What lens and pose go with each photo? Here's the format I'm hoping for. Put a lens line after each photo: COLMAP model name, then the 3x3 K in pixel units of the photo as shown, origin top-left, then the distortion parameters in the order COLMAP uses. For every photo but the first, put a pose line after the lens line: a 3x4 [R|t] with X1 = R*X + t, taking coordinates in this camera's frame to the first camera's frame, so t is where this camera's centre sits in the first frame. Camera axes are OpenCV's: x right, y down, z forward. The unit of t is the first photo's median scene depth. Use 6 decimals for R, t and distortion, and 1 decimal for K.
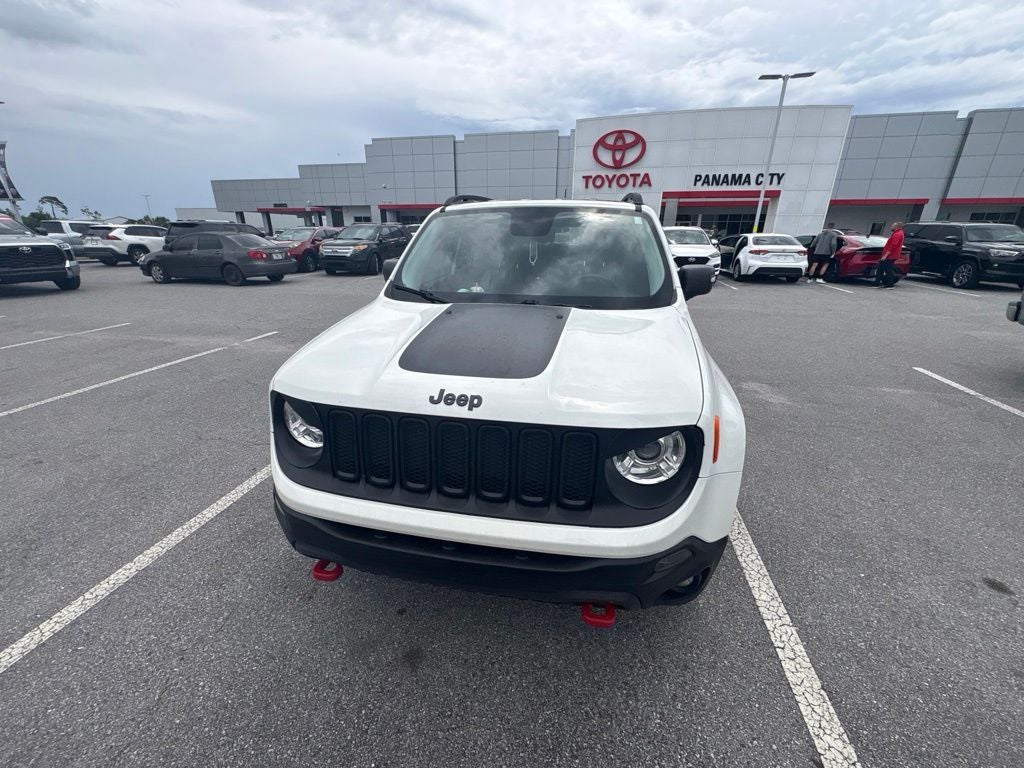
lens RADIAL K [[407.7, 0, 511.7], [0, 407.7, 384.3], [0, 0, 1]] dist [0.000388, -0.000379]
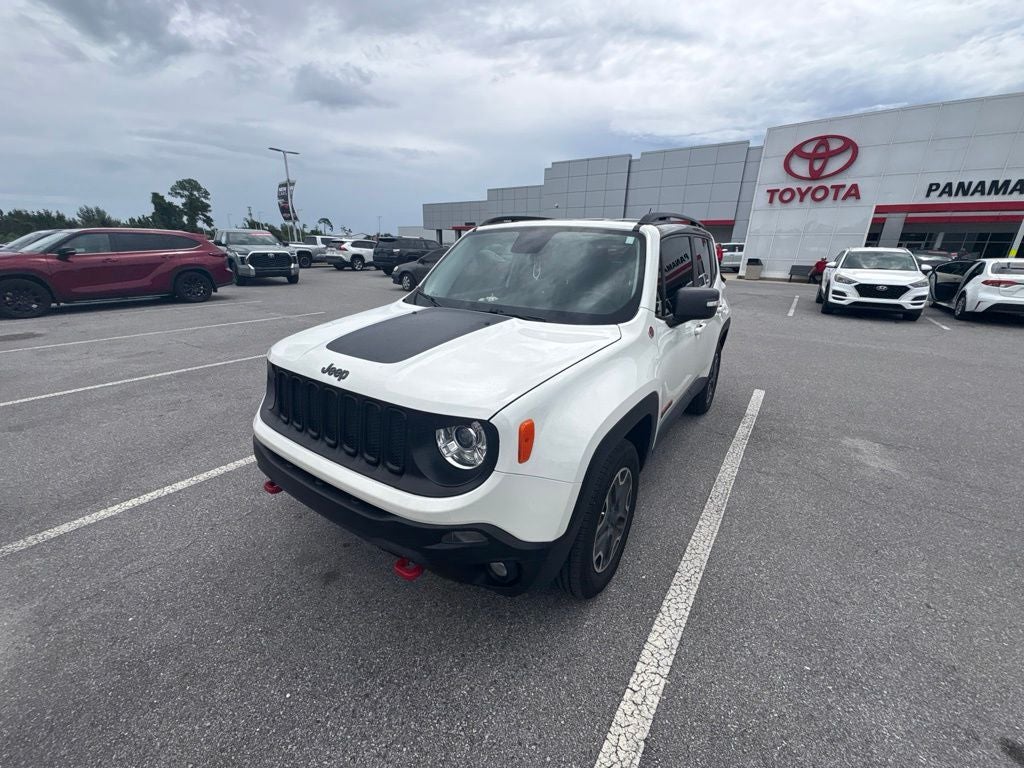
lens RADIAL K [[407.7, 0, 510.5], [0, 407.7, 383.7], [0, 0, 1]] dist [0.000388, -0.000379]
pose [[0.920245, 0.138246, -0.366110, 0.076539], [-0.152259, 0.988295, -0.009527, 0.000065], [0.360507, 0.064510, 0.930523, -0.002520]]
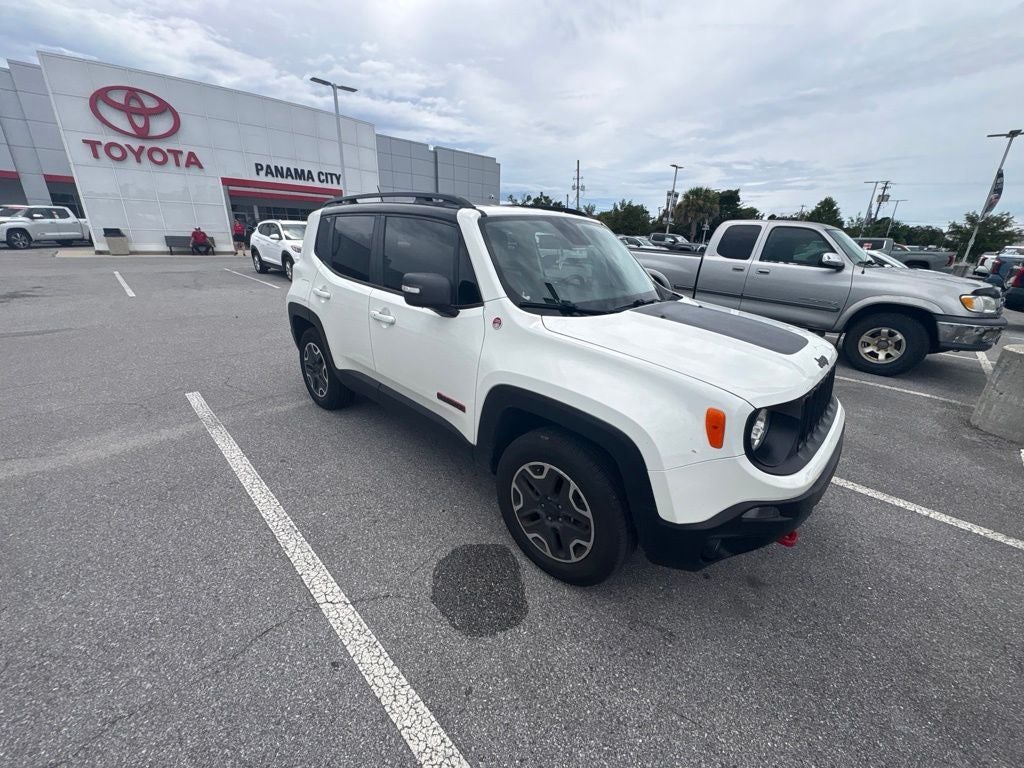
lens RADIAL K [[407.7, 0, 512.1], [0, 407.7, 382.9], [0, 0, 1]] dist [0.000388, -0.000379]
pose [[0.541811, -0.273324, 0.794817, -0.174242], [0.263537, 0.953206, 0.148144, -0.036494], [-0.798116, 0.129198, 0.588489, 0.089938]]
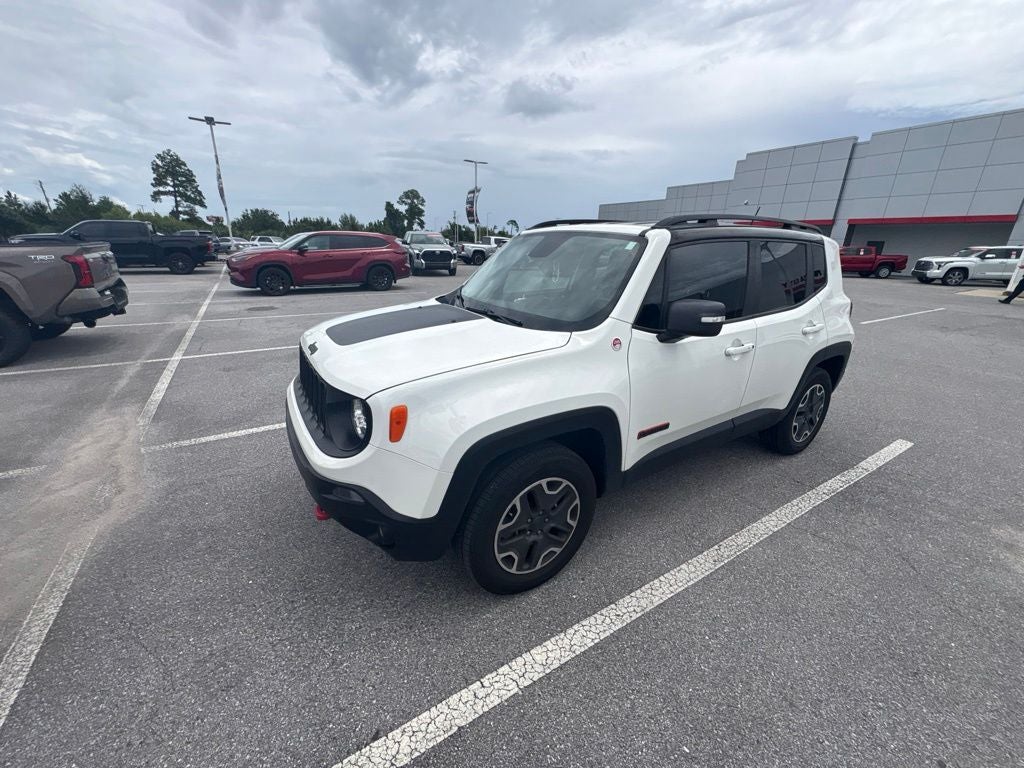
lens RADIAL K [[407.7, 0, 509.3], [0, 407.7, 382.0], [0, 0, 1]] dist [0.000388, -0.000379]
pose [[0.688808, 0.248950, -0.680858, 0.140039], [-0.277072, 0.958290, 0.070084, -0.014899], [0.669907, 0.140372, 0.729054, 0.028147]]
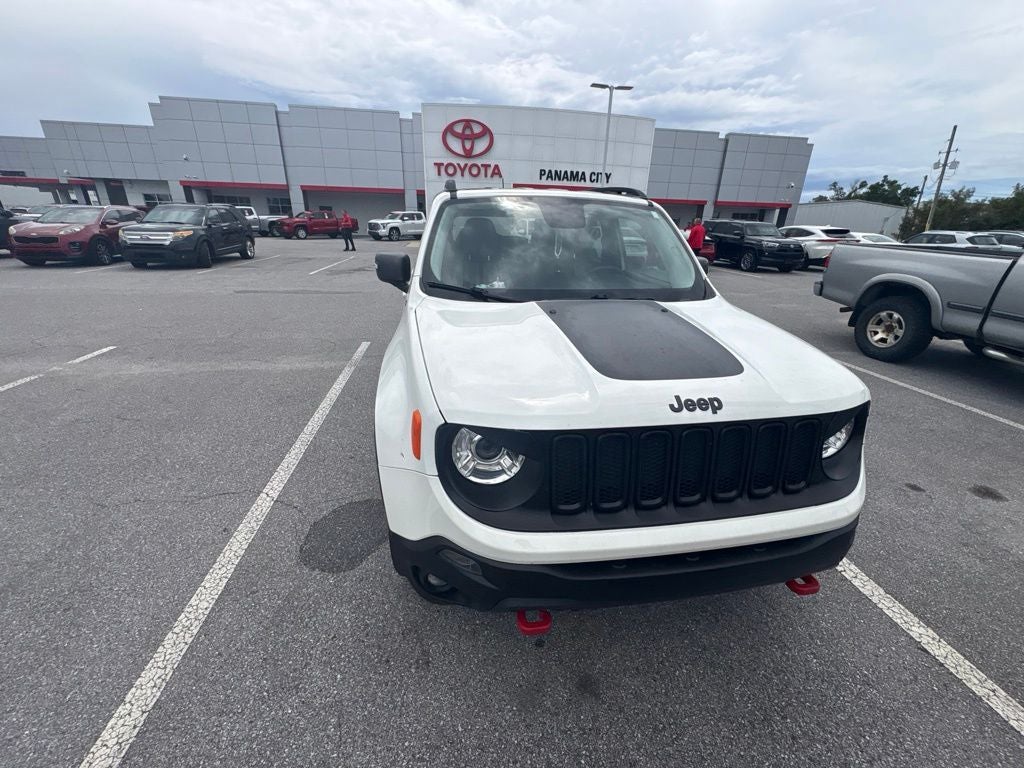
lens RADIAL K [[407.7, 0, 510.9], [0, 407.7, 383.8], [0, 0, 1]] dist [0.000388, -0.000379]
pose [[0.935047, -0.110392, 0.336898, -0.074890], [0.102287, 0.993877, 0.041772, -0.008348], [-0.339447, -0.004598, 0.940614, 0.021815]]
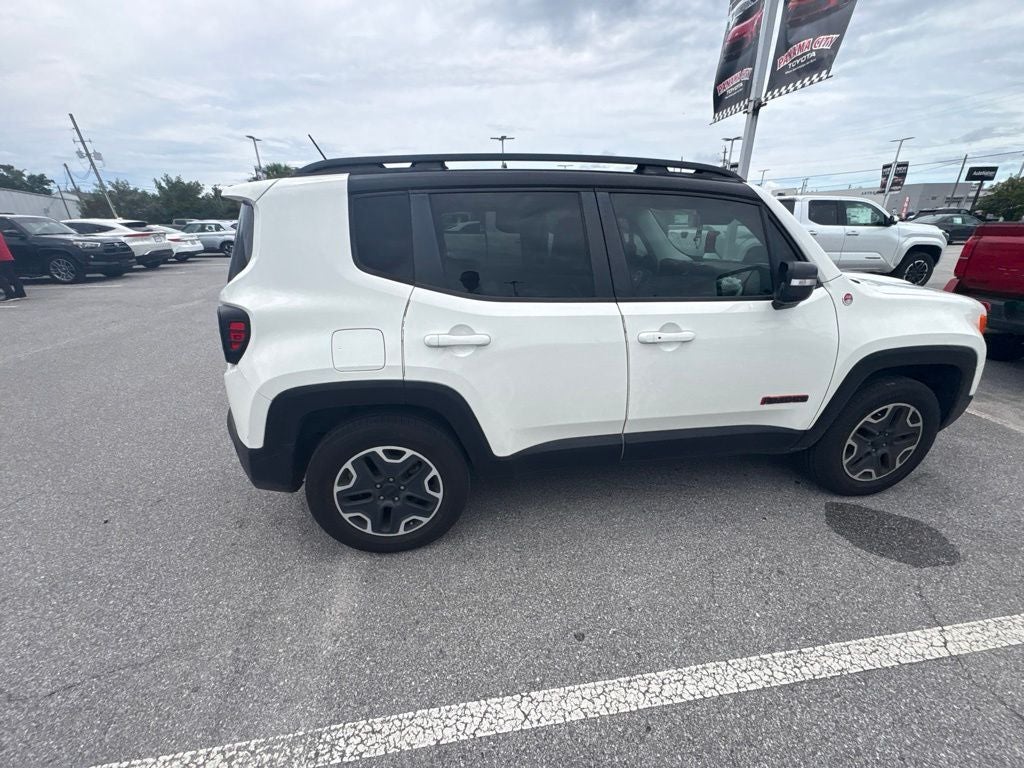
lens RADIAL K [[407.7, 0, 512.2], [0, 407.7, 381.9], [0, 0, 1]] dist [0.000388, -0.000379]
pose [[-0.347343, -0.346334, 0.871439, -0.152371], [0.339943, 0.819582, 0.461220, -0.120482], [-0.873952, 0.456441, -0.166942, 0.319085]]
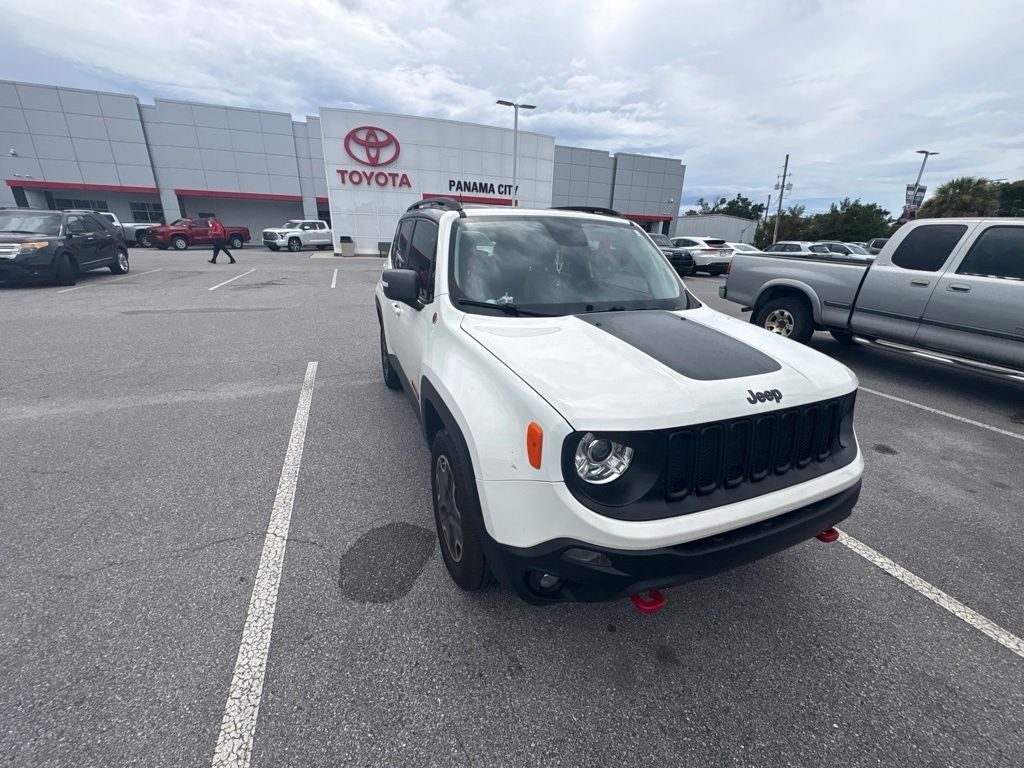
lens RADIAL K [[407.7, 0, 512.8], [0, 407.7, 383.6], [0, 0, 1]] dist [0.000388, -0.000379]
pose [[0.832692, -0.169156, 0.527267, -0.116345], [0.168225, 0.984471, 0.050165, -0.015401], [-0.527565, 0.046927, 0.848217, 0.033788]]
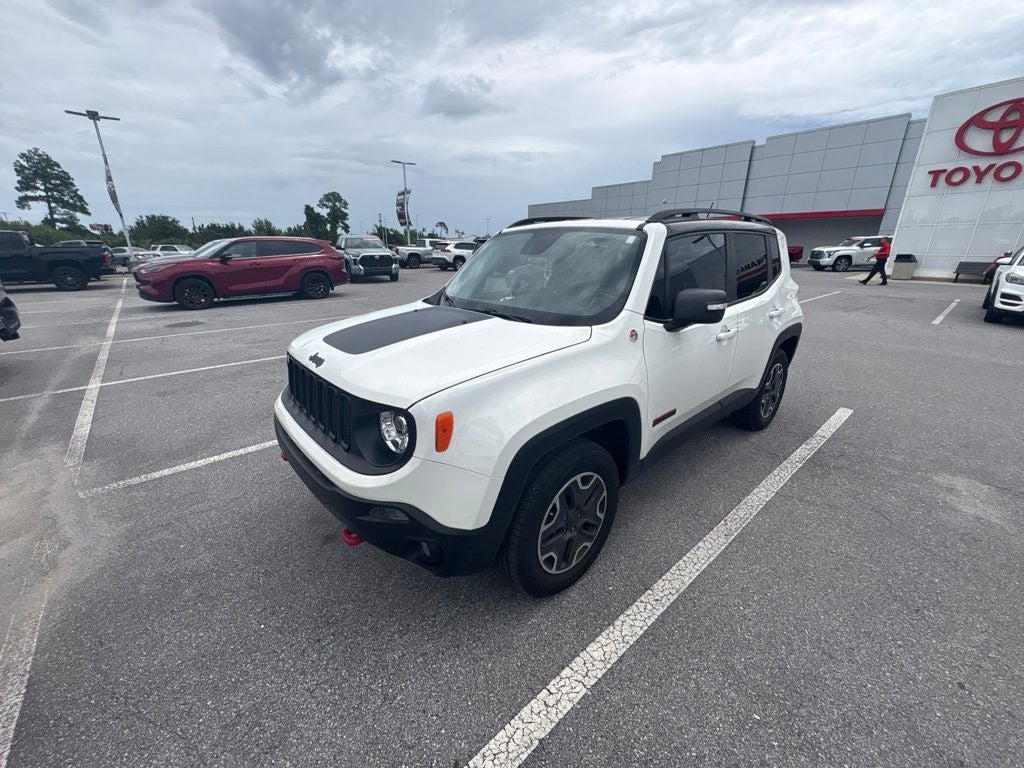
lens RADIAL K [[407.7, 0, 510.1], [0, 407.7, 382.8], [0, 0, 1]] dist [0.000388, -0.000379]
pose [[0.797178, 0.191224, -0.572661, 0.117148], [-0.210353, 0.977054, 0.033435, -0.007288], [0.565914, 0.093807, 0.819110, 0.013236]]
